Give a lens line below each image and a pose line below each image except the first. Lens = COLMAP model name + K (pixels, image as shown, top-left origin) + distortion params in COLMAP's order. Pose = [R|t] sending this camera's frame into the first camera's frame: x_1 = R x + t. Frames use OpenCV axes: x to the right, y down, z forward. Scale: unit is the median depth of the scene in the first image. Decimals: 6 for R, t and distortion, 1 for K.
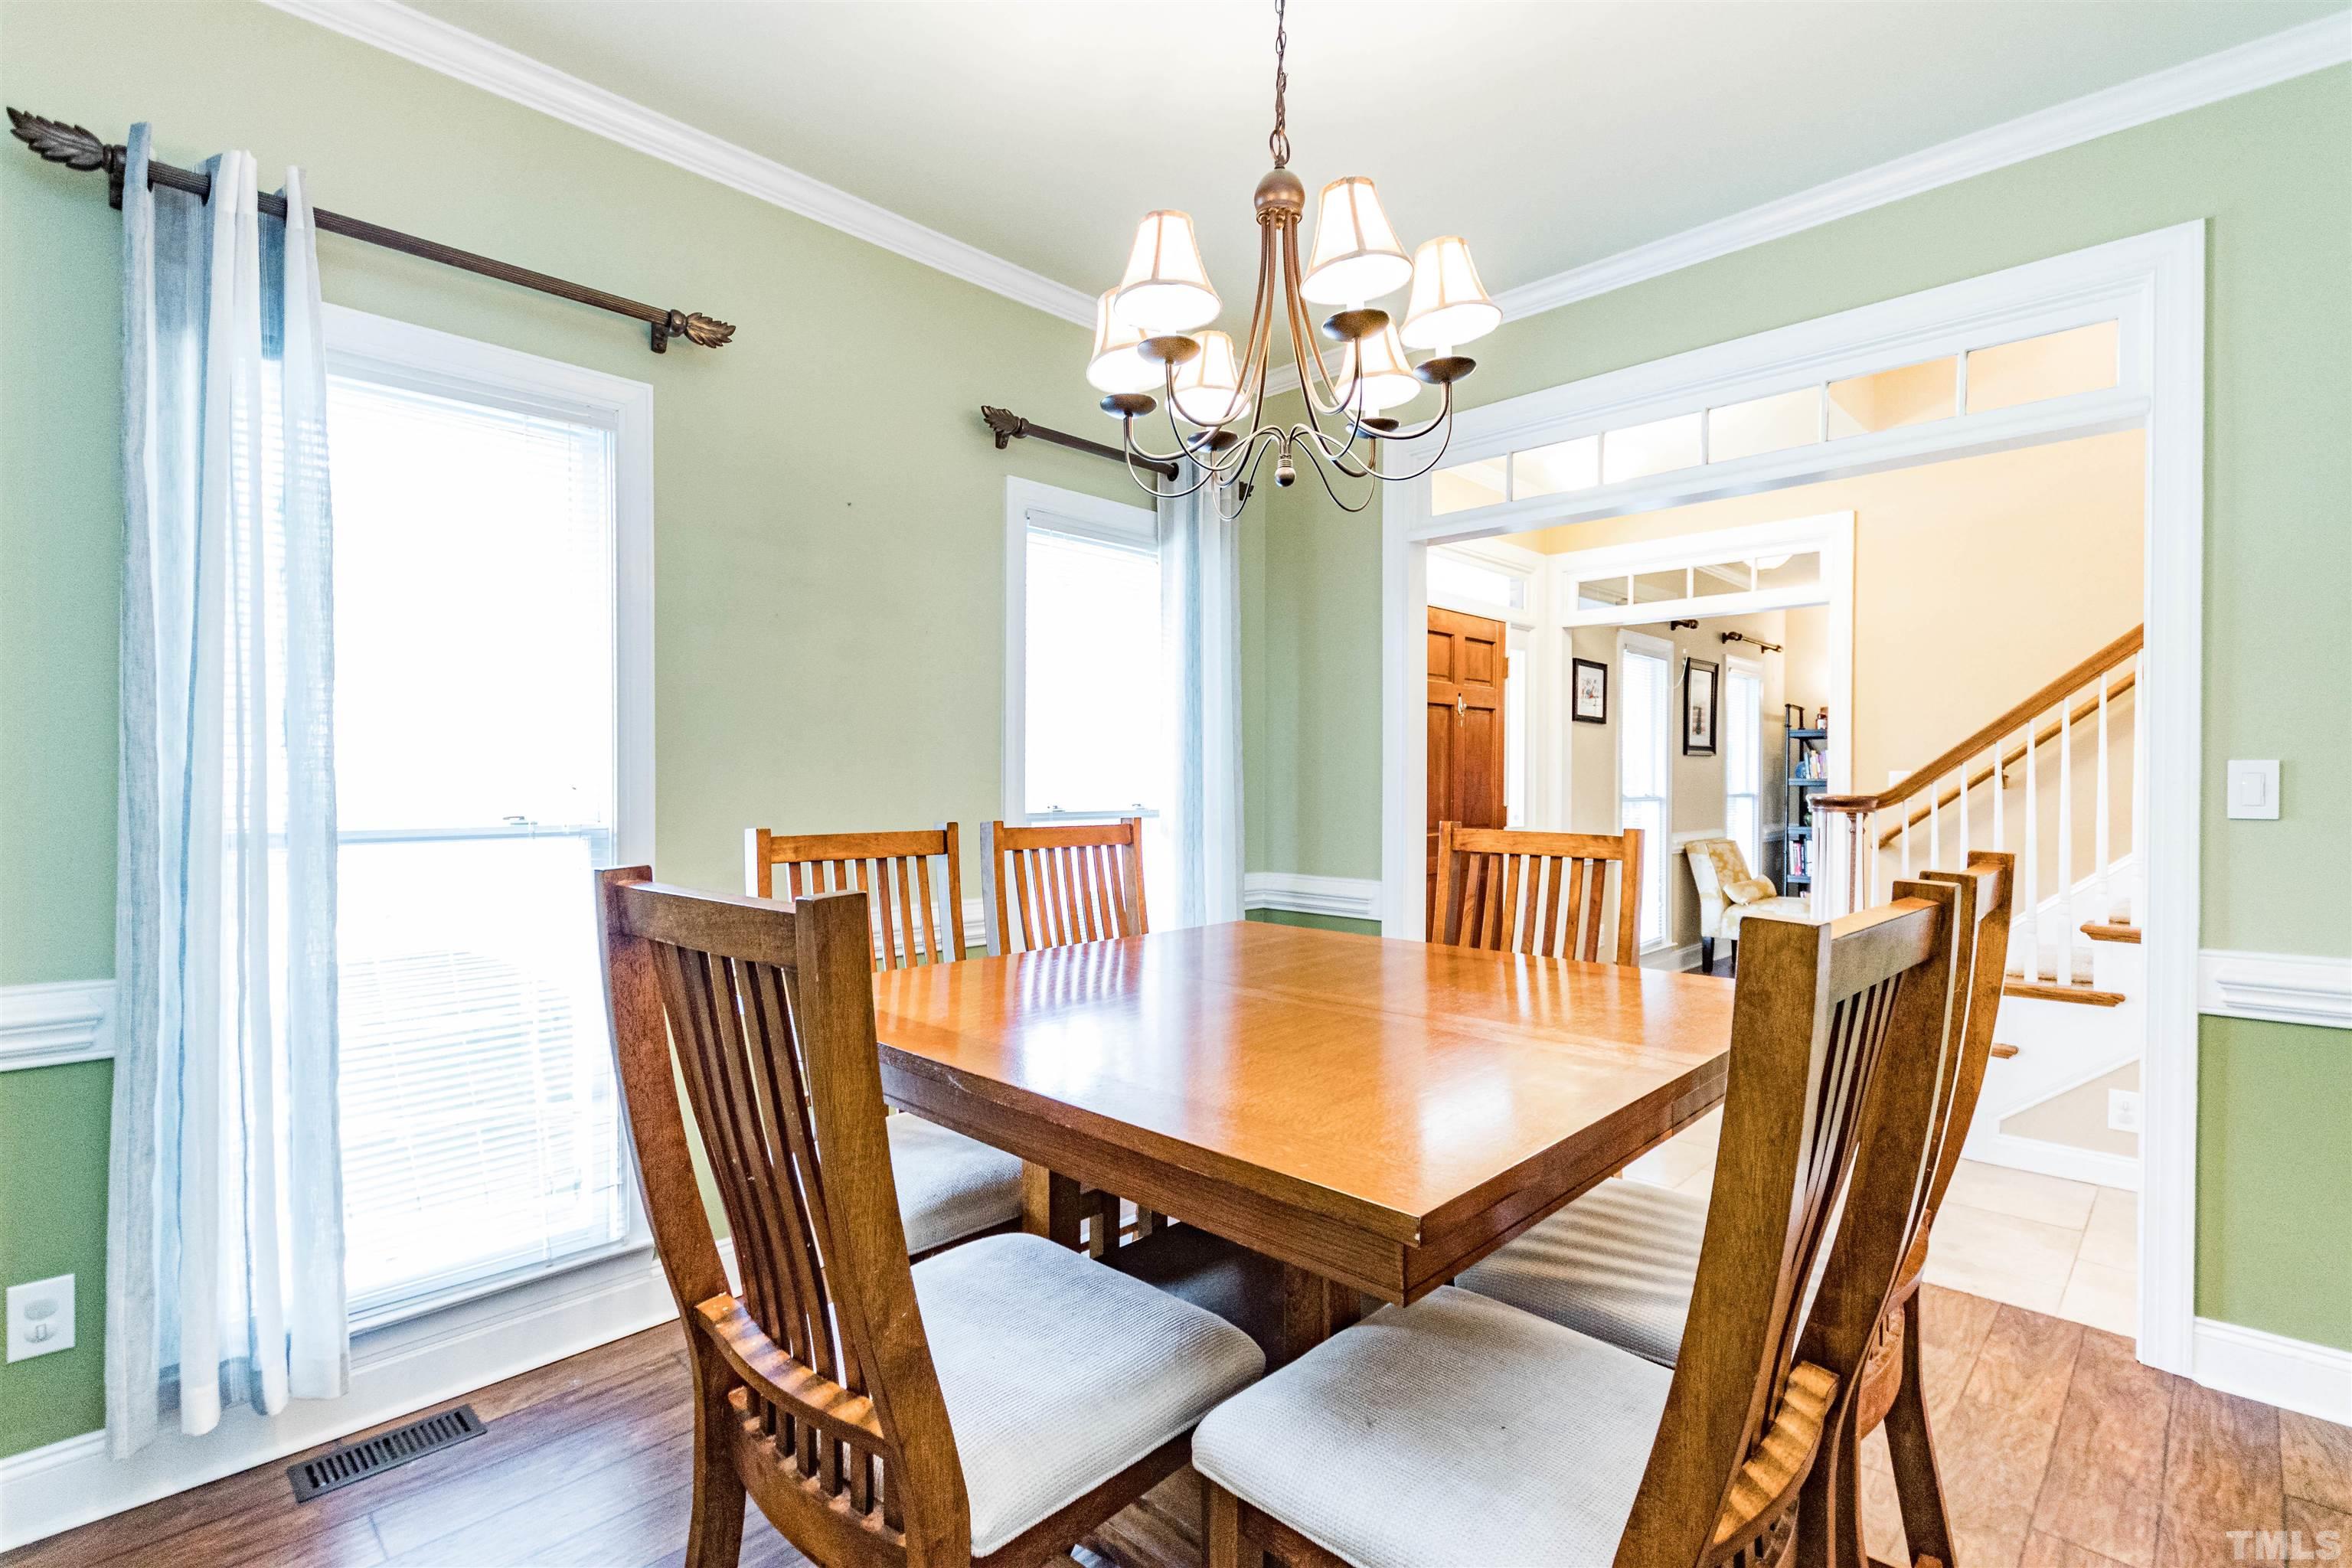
lens RADIAL K [[1082.5, 0, 1168.3], [0, 1082.5, 782.5], [0, 0, 1]] dist [0.003882, 0.000617]
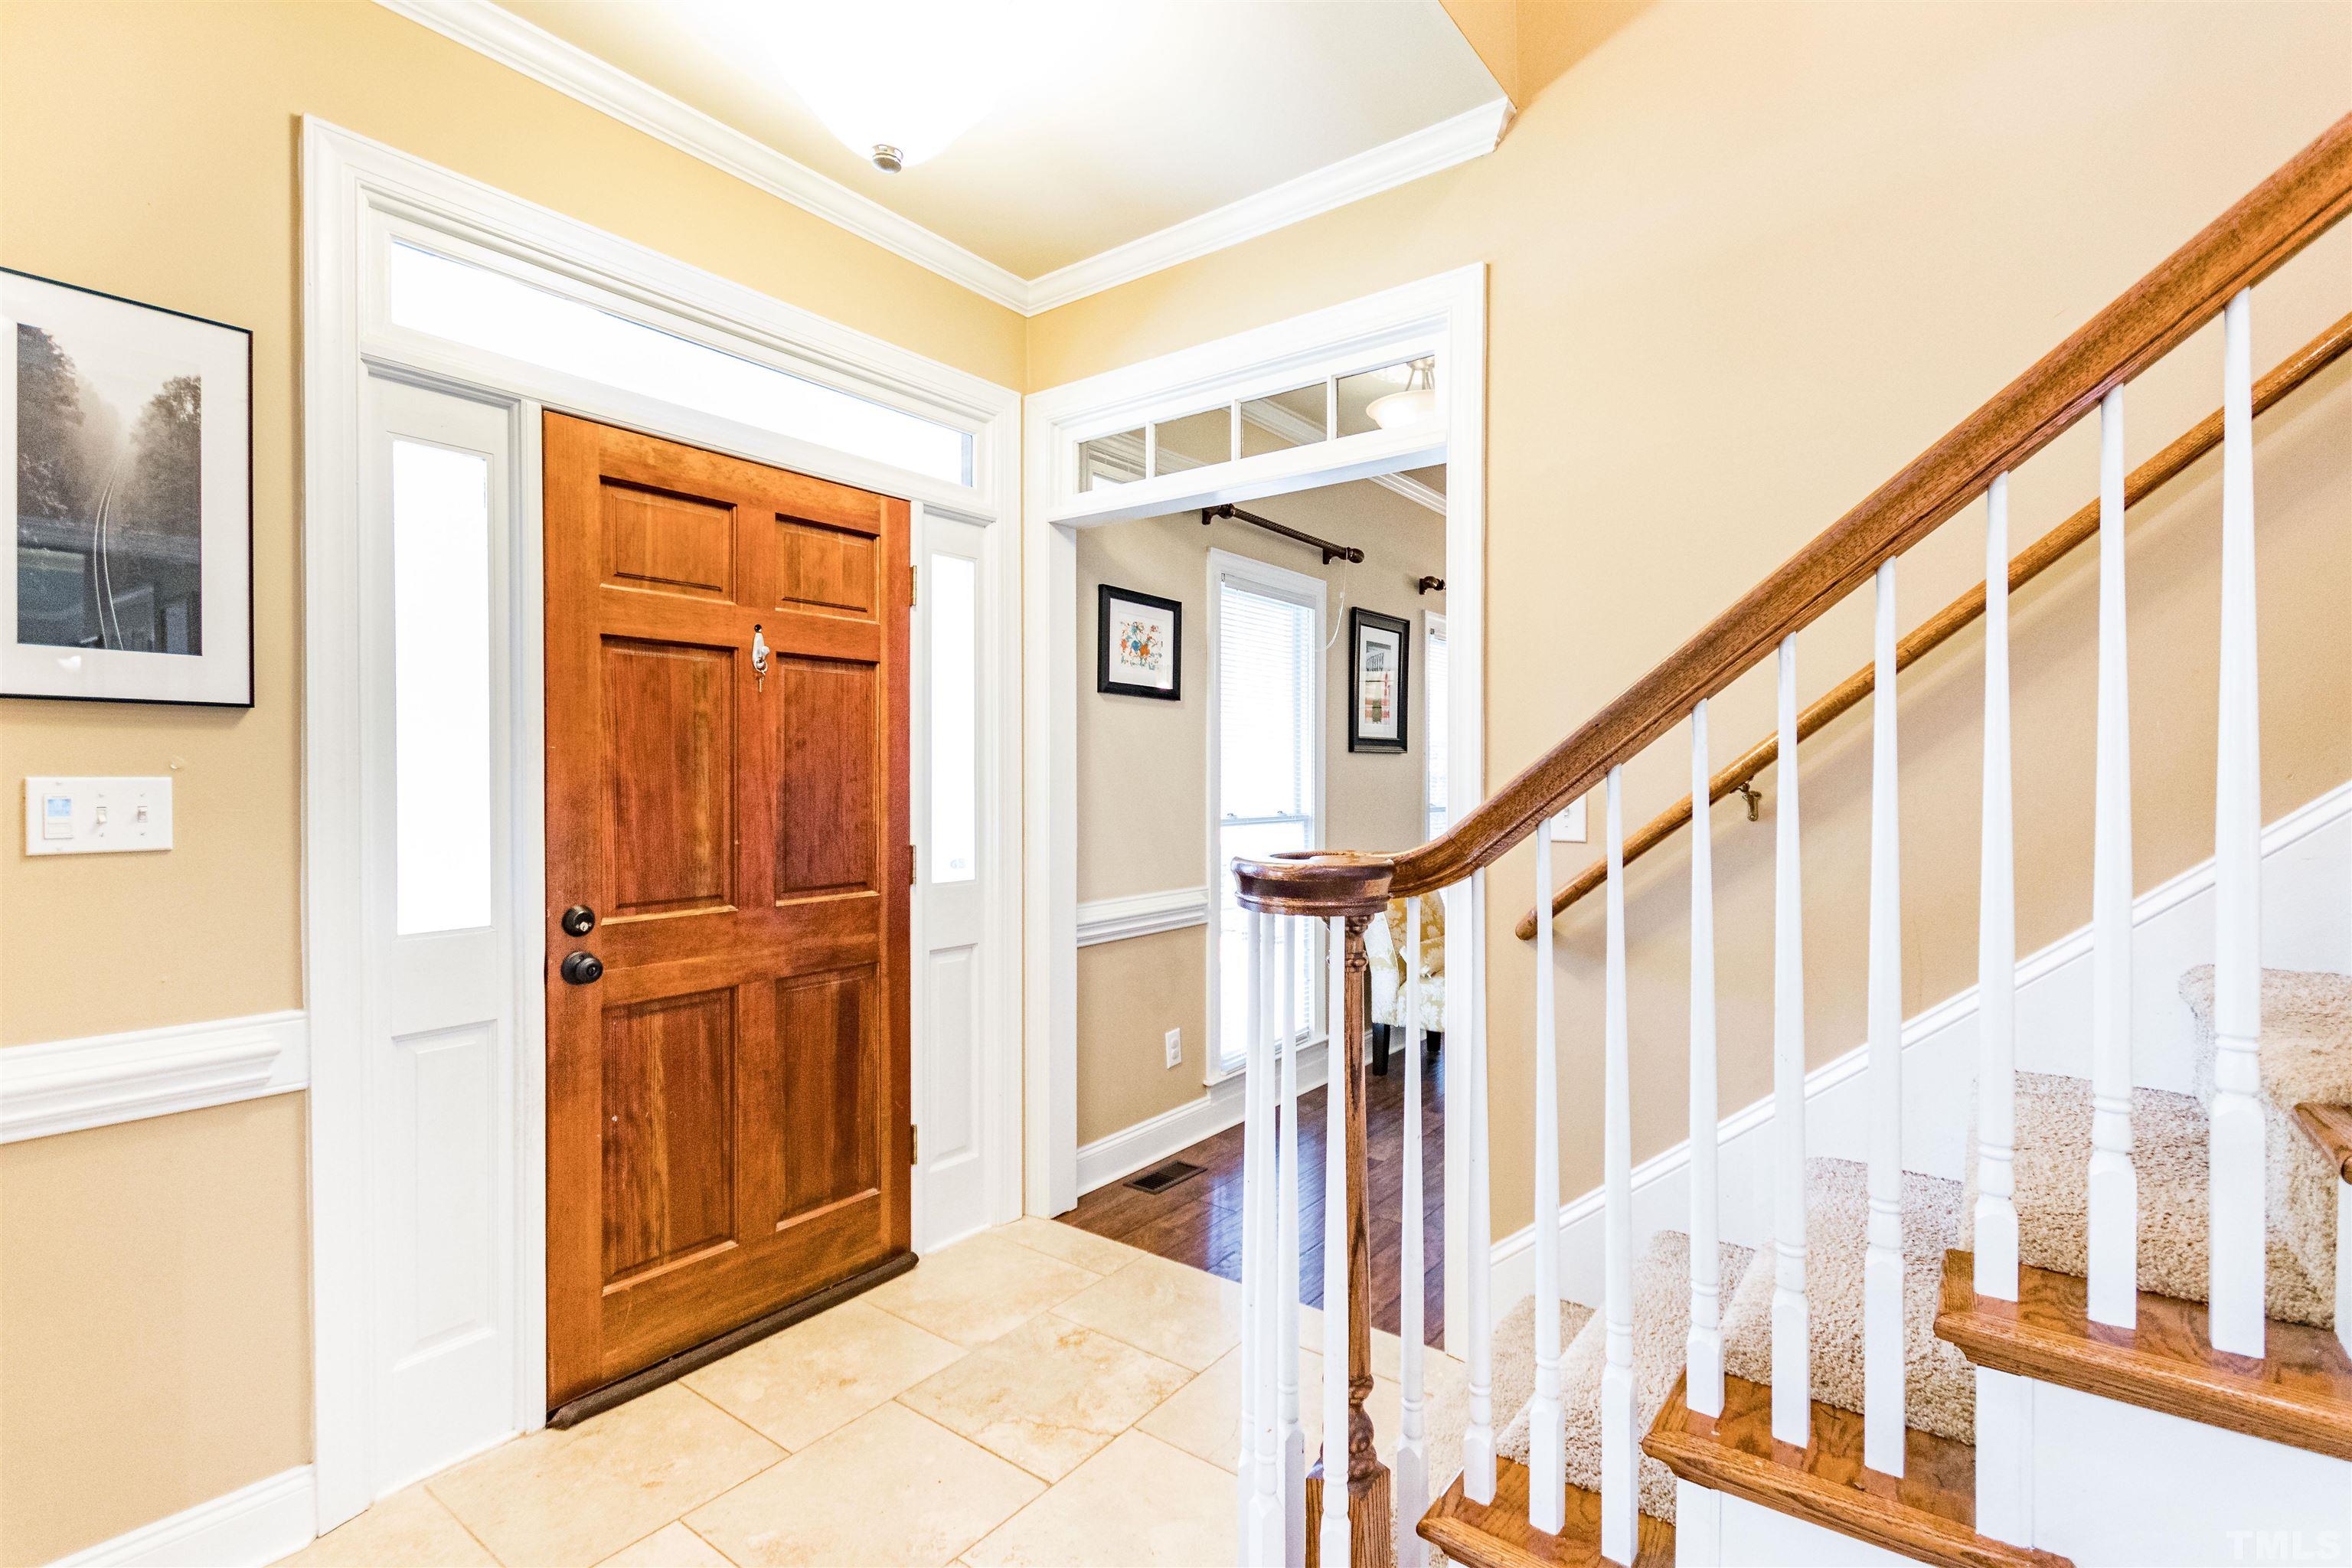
lens RADIAL K [[1082.5, 0, 1168.3], [0, 1082.5, 782.5], [0, 0, 1]] dist [0.003882, 0.000617]
pose [[0.992250, -0.002317, 0.124234, 0.355611], [0.002150, 0.999997, 0.001472, -0.009438], [-0.124237, -0.001194, 0.992252, 0.436499]]
